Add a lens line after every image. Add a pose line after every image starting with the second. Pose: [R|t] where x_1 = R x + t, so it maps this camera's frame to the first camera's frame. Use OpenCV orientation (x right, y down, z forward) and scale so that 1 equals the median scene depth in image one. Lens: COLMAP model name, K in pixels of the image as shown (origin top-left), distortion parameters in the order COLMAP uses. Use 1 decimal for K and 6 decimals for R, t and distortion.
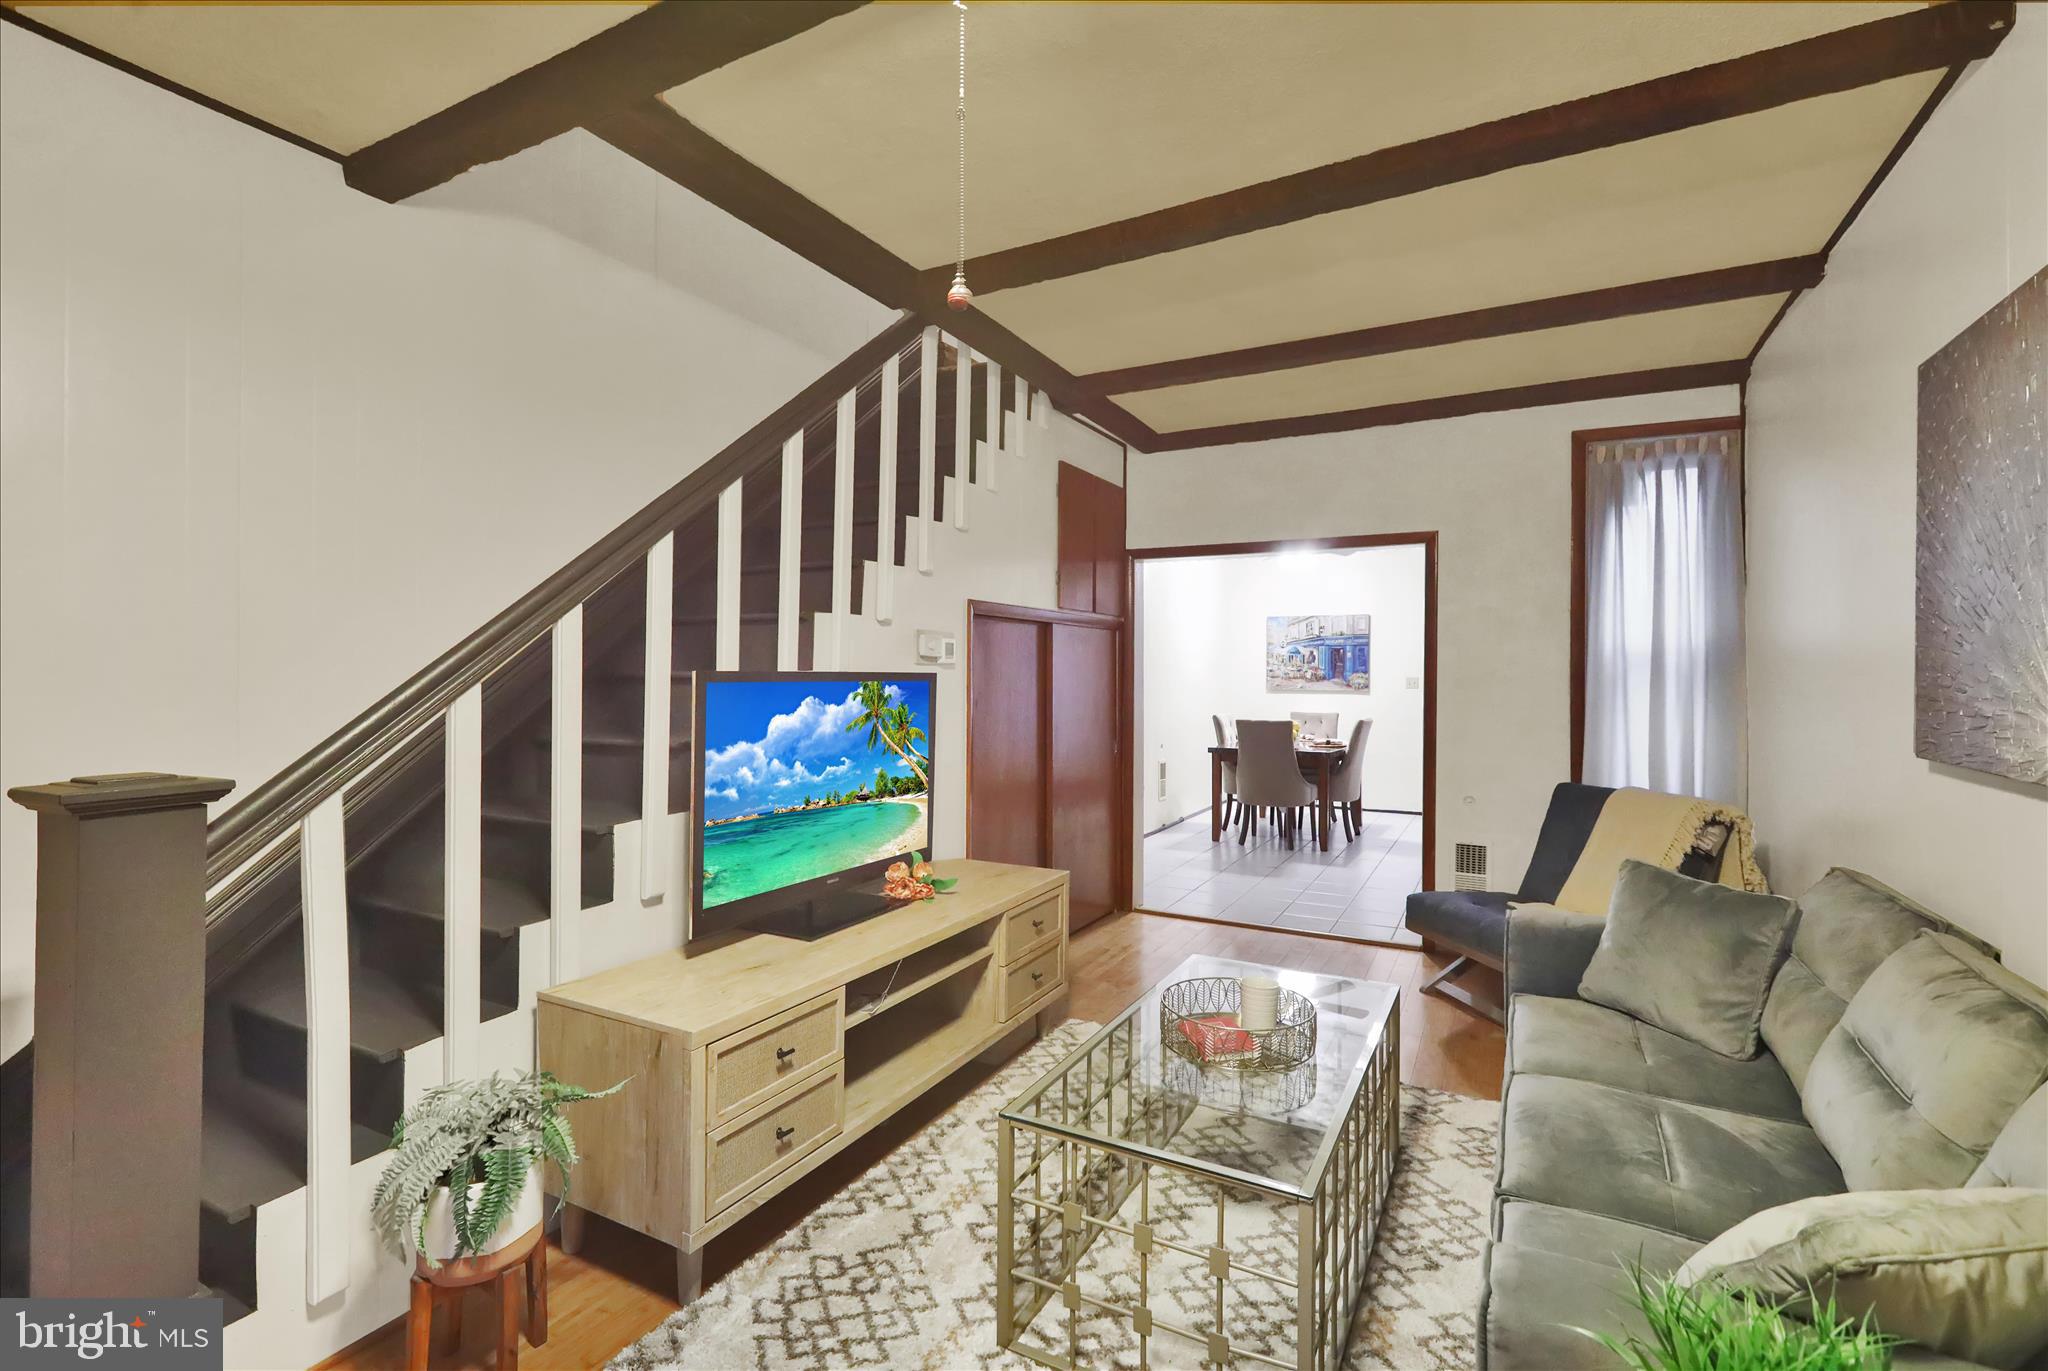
lens RADIAL K [[929.7, 0, 1024.0], [0, 929.7, 685.5], [0, 0, 1]] dist [0.001420, 0.000057]
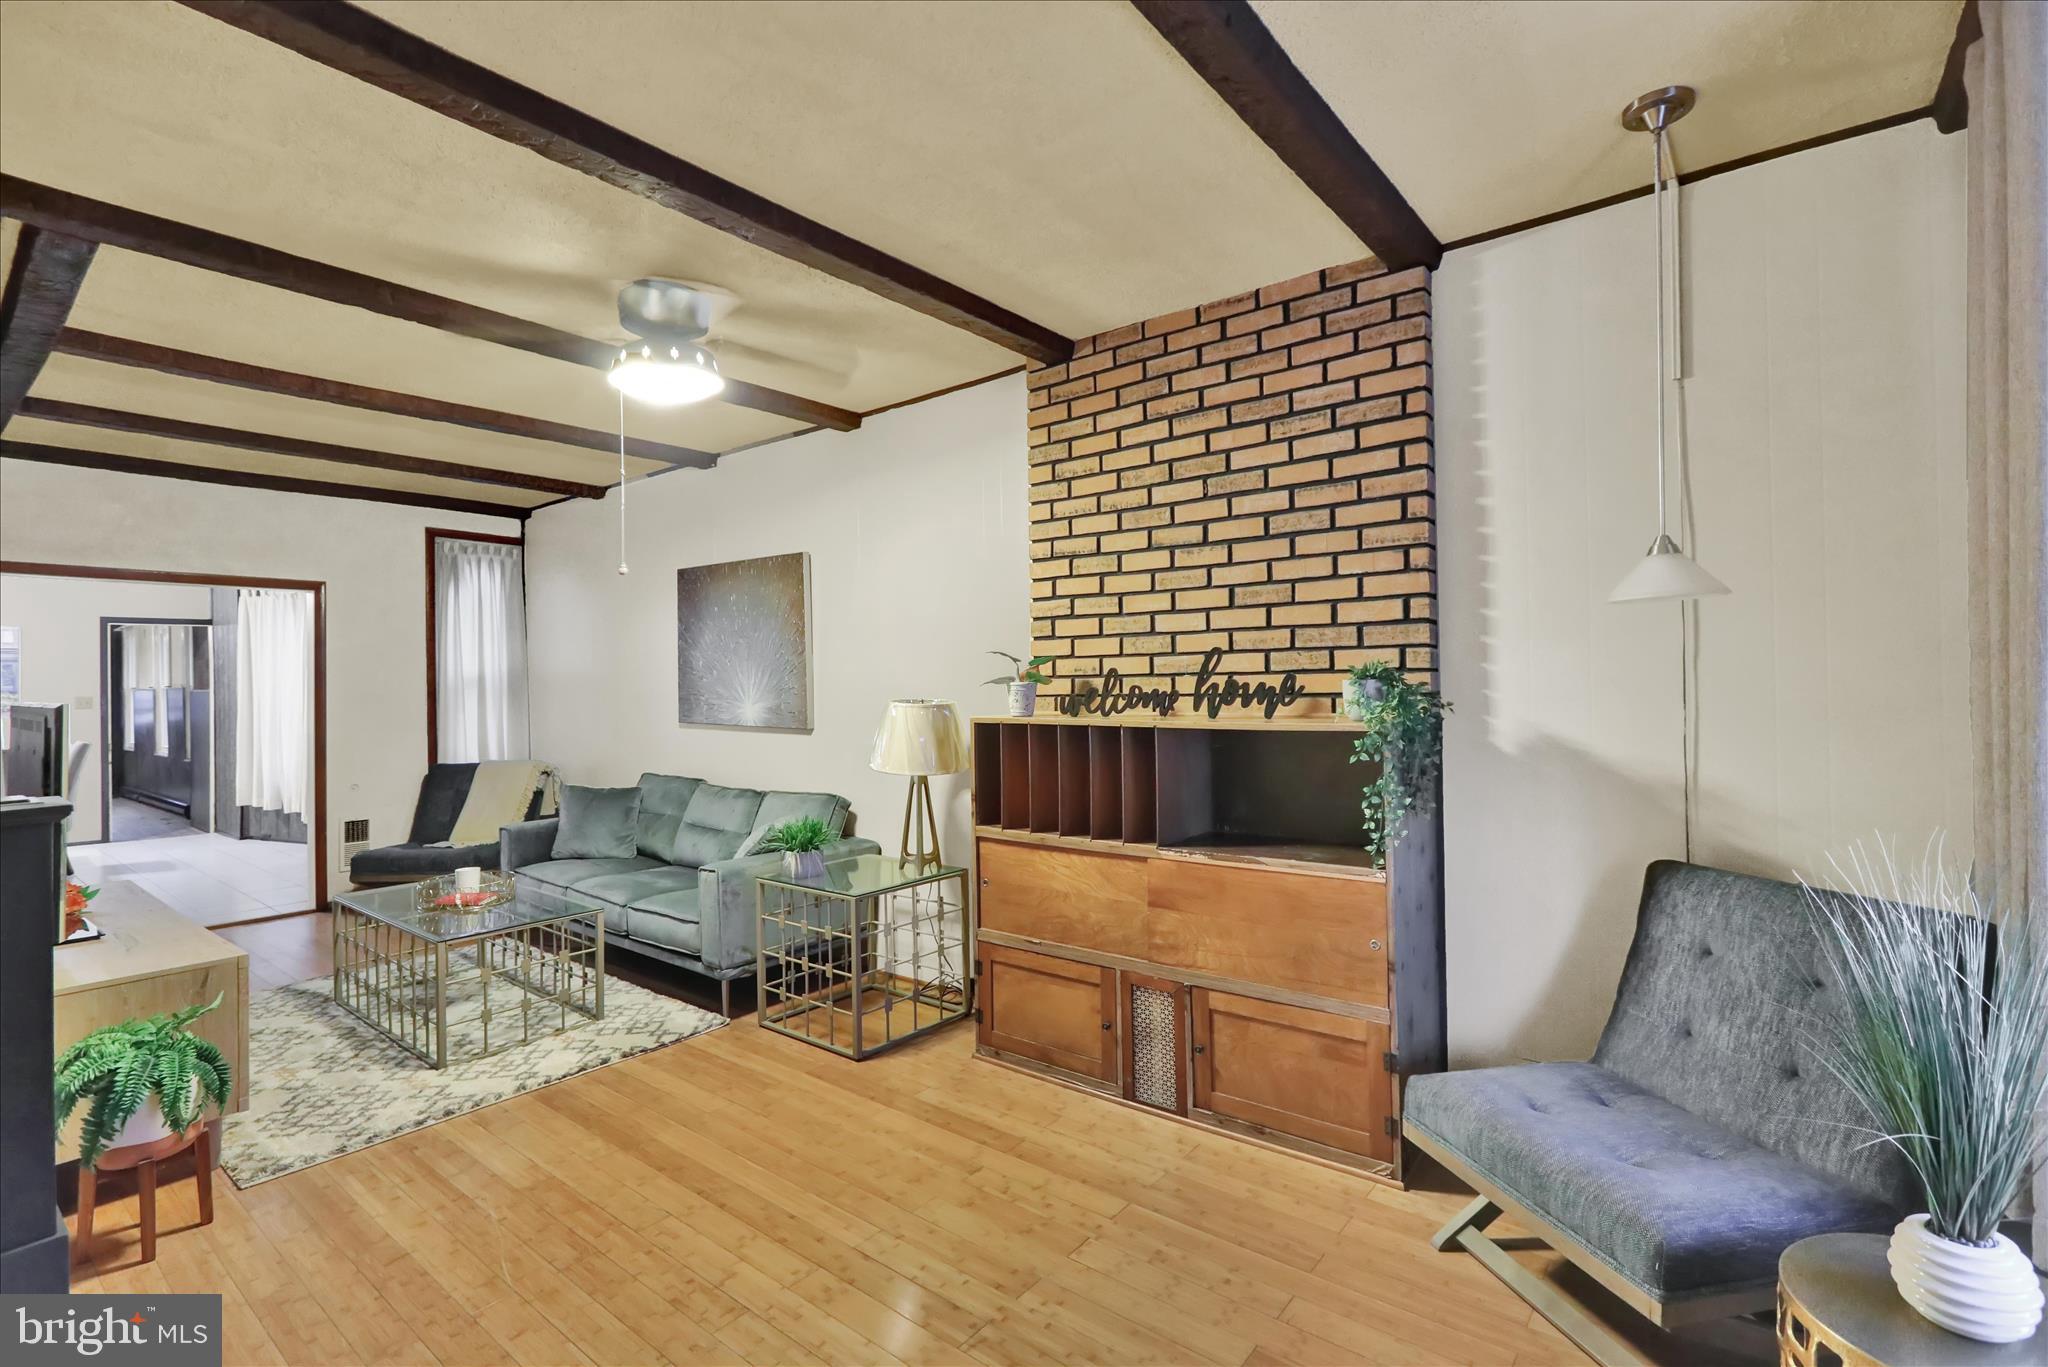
lens RADIAL K [[939.4, 0, 1023.8], [0, 939.4, 650.0], [0, 0, 1]] dist [0.001568, 0.000231]
pose [[0.183628, 0.025449, 0.982666, -0.746147], [0.023588, 0.999263, -0.030287, -0.010779], [-0.982713, 0.028741, 0.182892, -0.214970]]
